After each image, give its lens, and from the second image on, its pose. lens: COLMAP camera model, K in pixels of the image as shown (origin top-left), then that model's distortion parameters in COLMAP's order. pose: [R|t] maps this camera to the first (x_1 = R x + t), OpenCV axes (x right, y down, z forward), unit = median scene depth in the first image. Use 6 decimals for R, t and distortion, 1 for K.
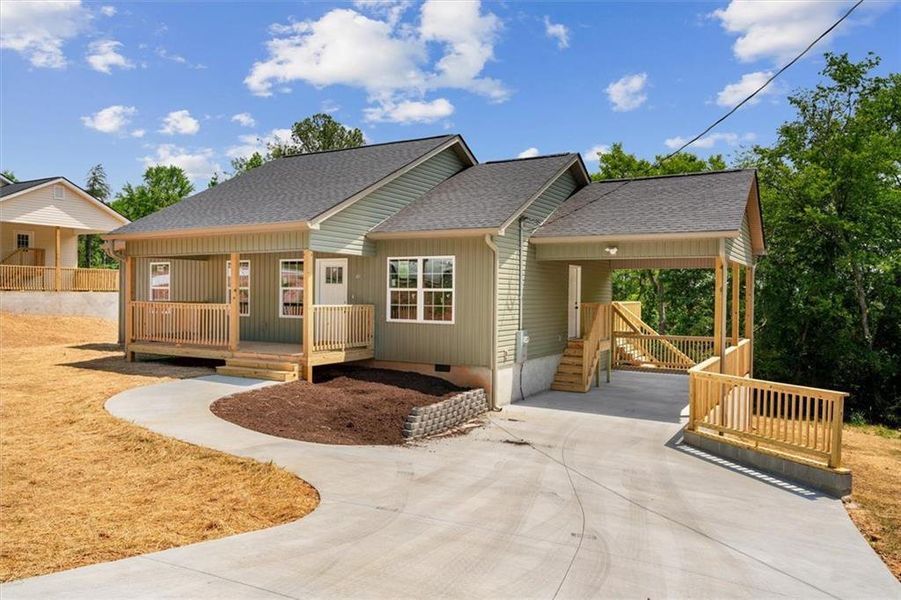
lens RADIAL K [[662.9, 0, 450.5], [0, 662.9, 300.0], [0, 0, 1]] dist [0.000399, -0.000059]
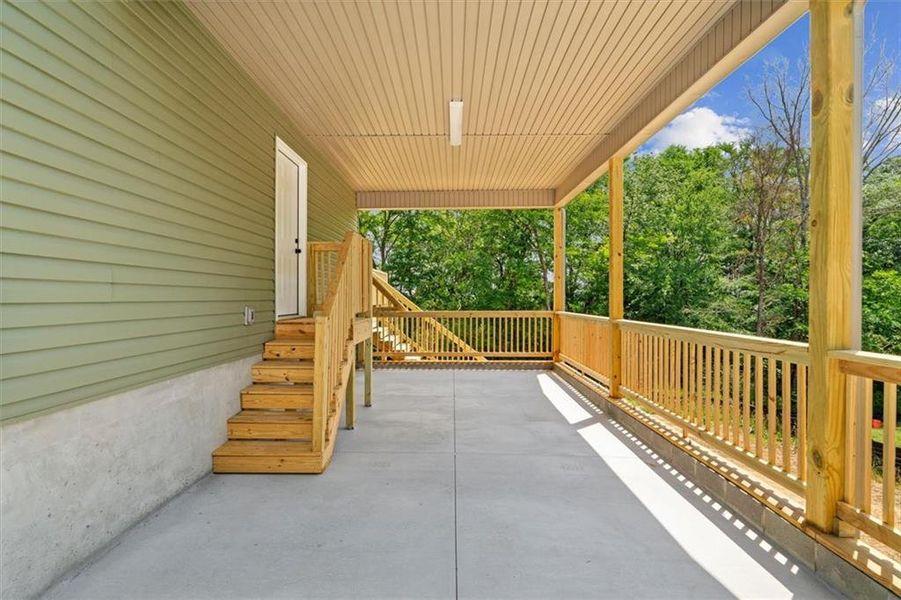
lens RADIAL K [[445.0, 0, 450.5], [0, 445.0, 300.0], [0, 0, 1]] dist [-0.000662, -0.000127]
pose [[0.876825, -0.009683, 0.480712, 0.135254], [0.010340, 0.999946, 0.001284, 0.047168], [-0.480698, 0.003845, 0.876878, 0.683438]]
